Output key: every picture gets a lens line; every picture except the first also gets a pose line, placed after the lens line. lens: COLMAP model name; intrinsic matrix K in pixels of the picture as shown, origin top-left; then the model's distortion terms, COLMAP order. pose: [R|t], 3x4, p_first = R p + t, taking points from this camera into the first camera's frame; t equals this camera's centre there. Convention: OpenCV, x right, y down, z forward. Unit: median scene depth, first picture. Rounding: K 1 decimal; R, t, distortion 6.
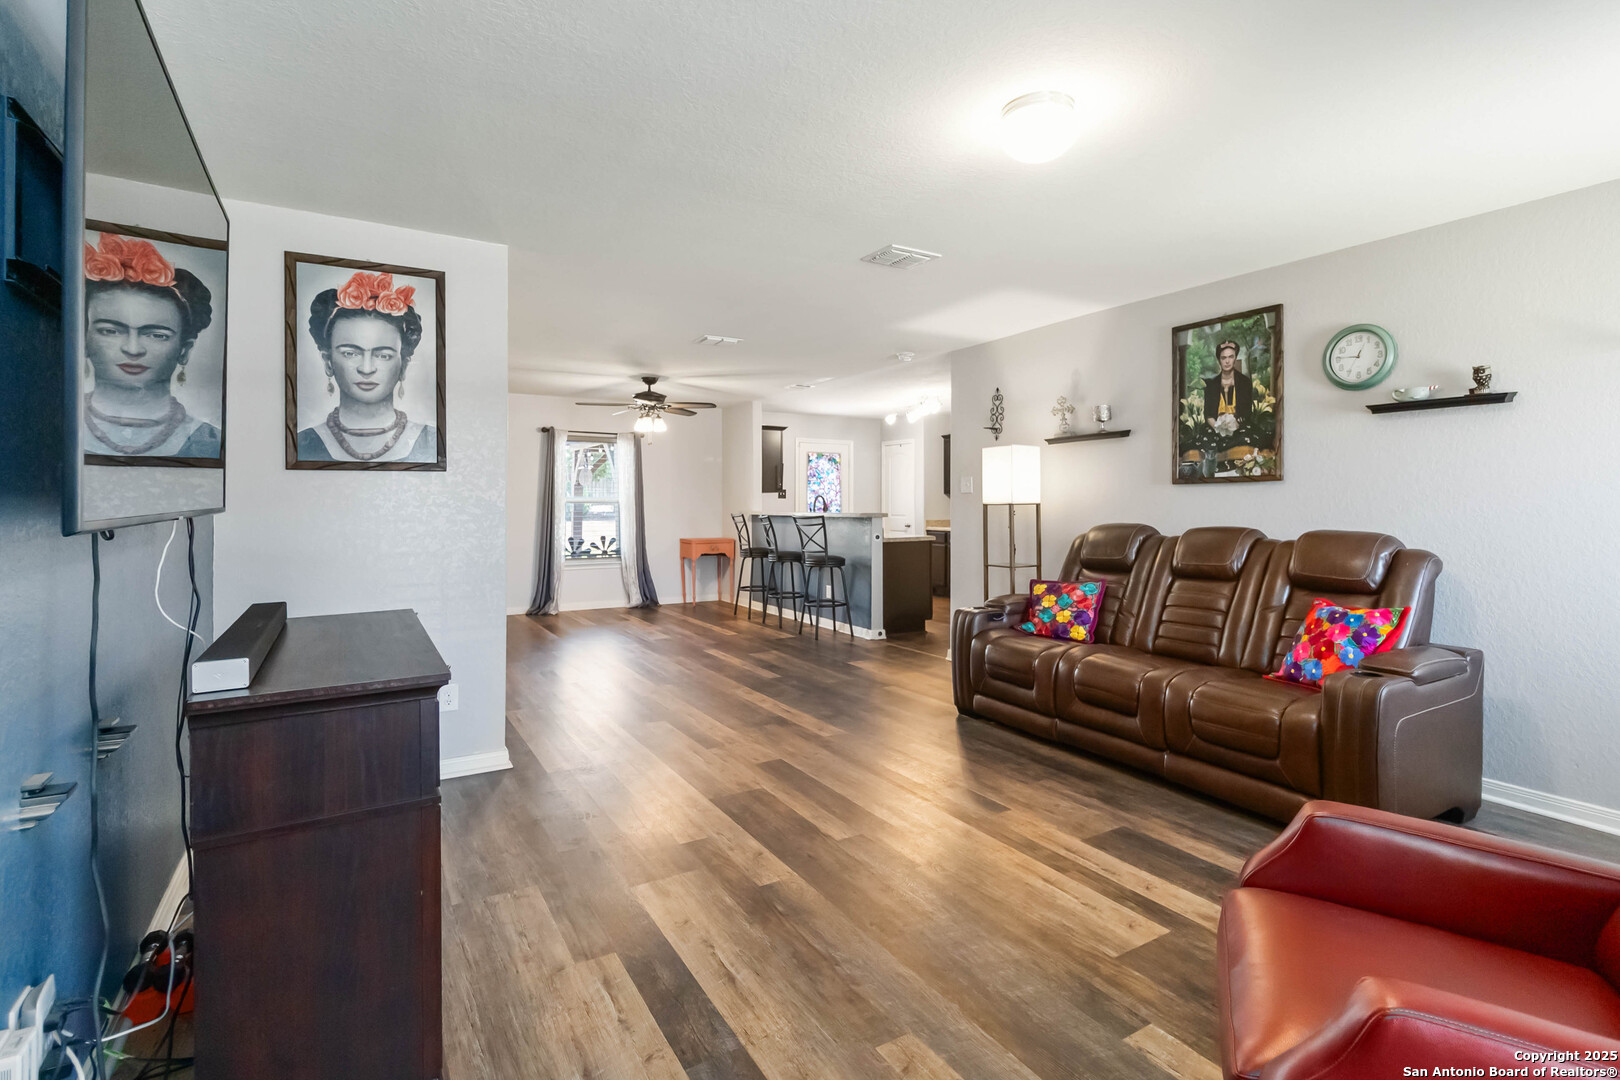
lens RADIAL K [[767.1, 0, 826.0], [0, 767.1, 498.9], [0, 0, 1]] dist [-0.000411, -0.000412]
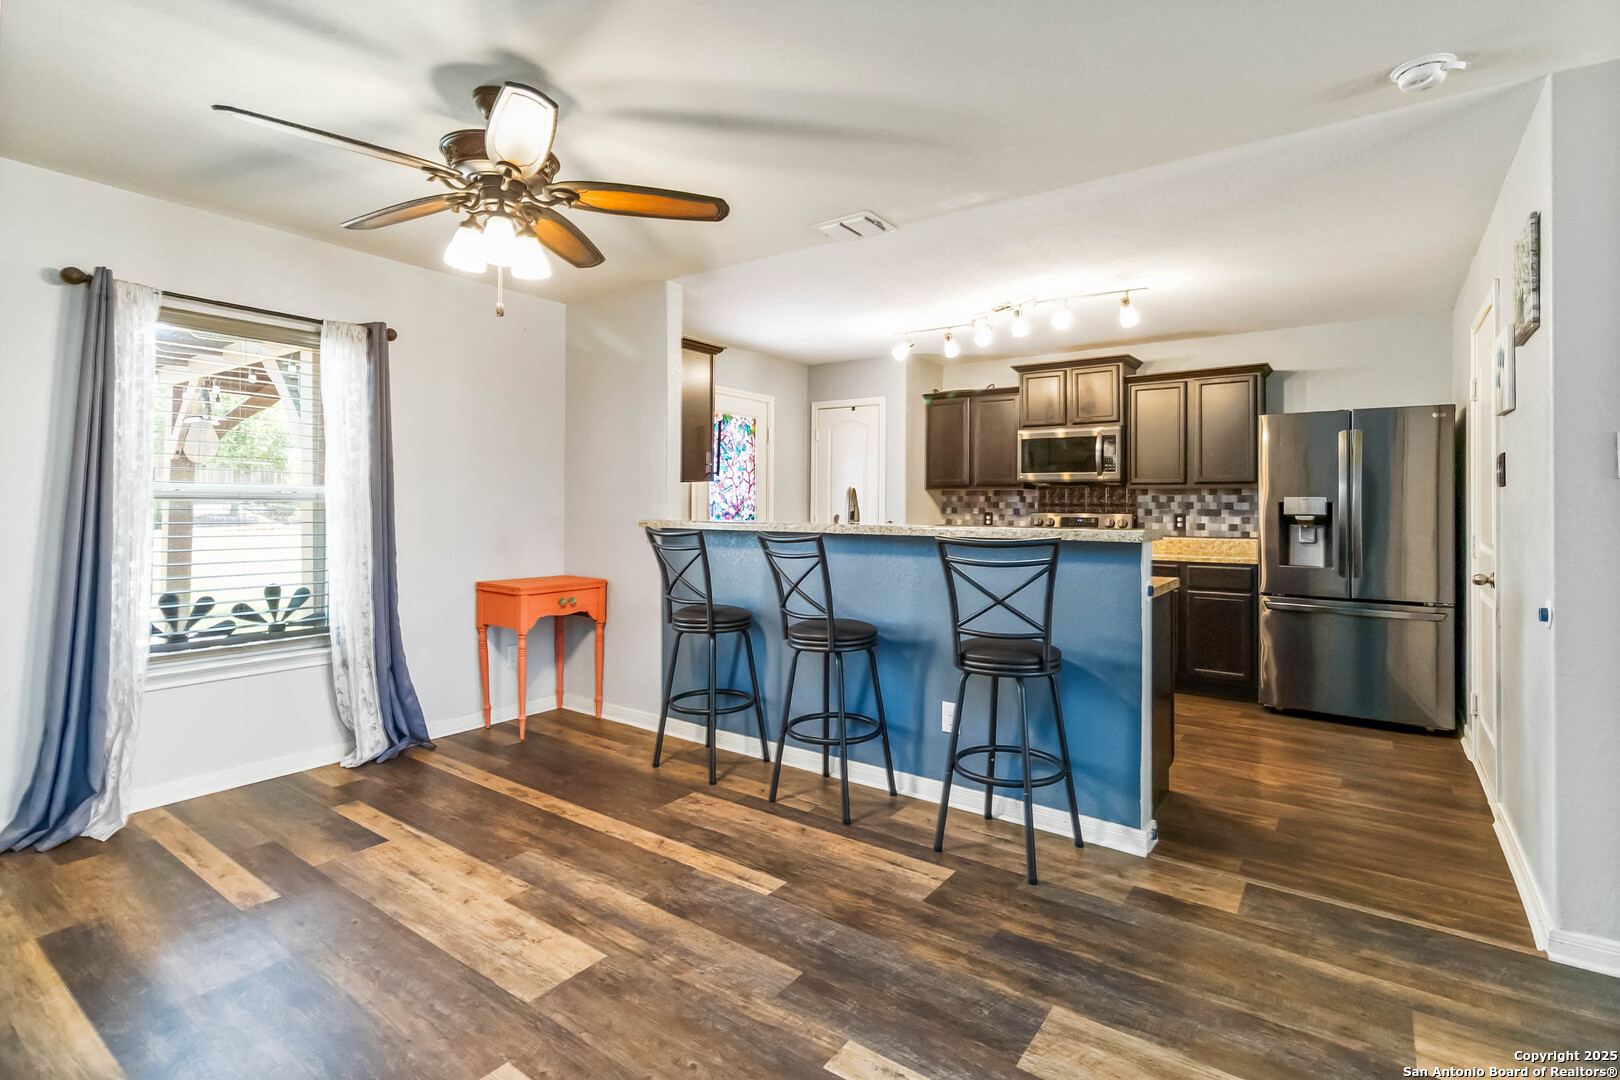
lens RADIAL K [[767.1, 0, 826.0], [0, 767.1, 498.9], [0, 0, 1]] dist [-0.000411, -0.000412]
pose [[0.919930, 0.007266, 0.392015, -0.186369], [-0.006764, 0.999974, -0.002661, 0.003766], [-0.392024, -0.000204, 0.919955, 0.537125]]
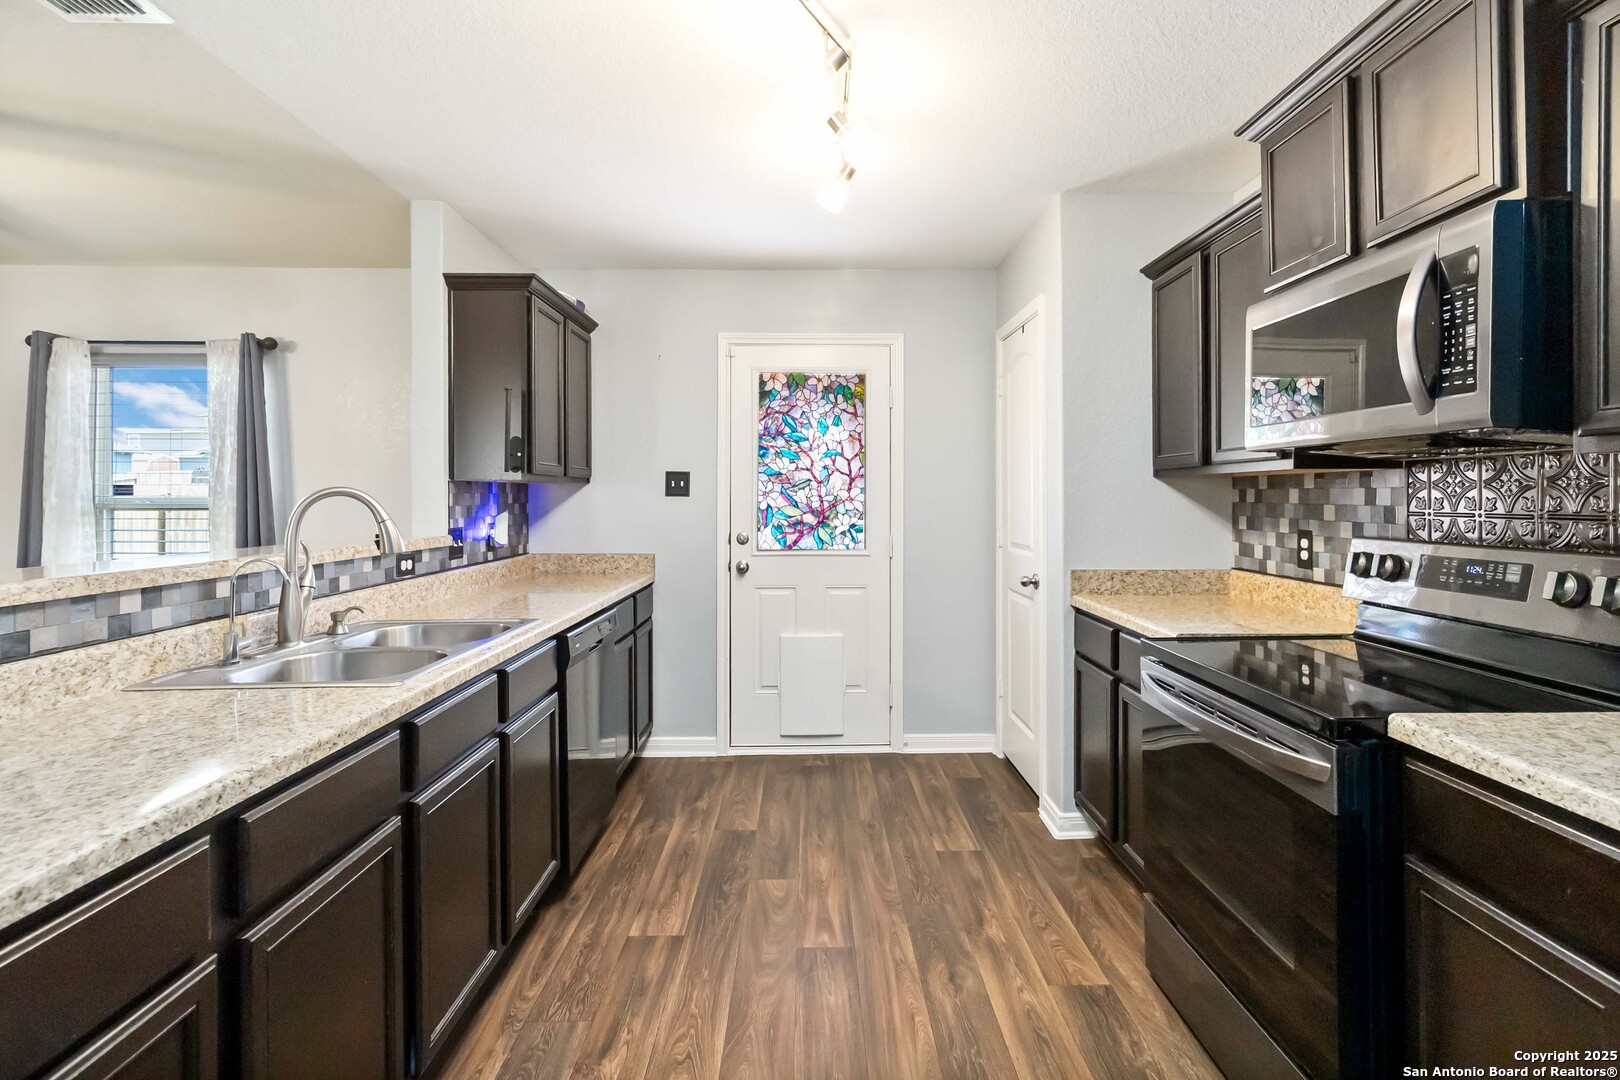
lens RADIAL K [[767.1, 0, 826.0], [0, 767.1, 498.9], [0, 0, 1]] dist [-0.000411, -0.000412]
pose [[0.862577, -0.004637, -0.505905, 0.223643], [0.010881, 0.999897, 0.009388, -0.002452], [0.505809, -0.013602, 0.862538, 0.805042]]
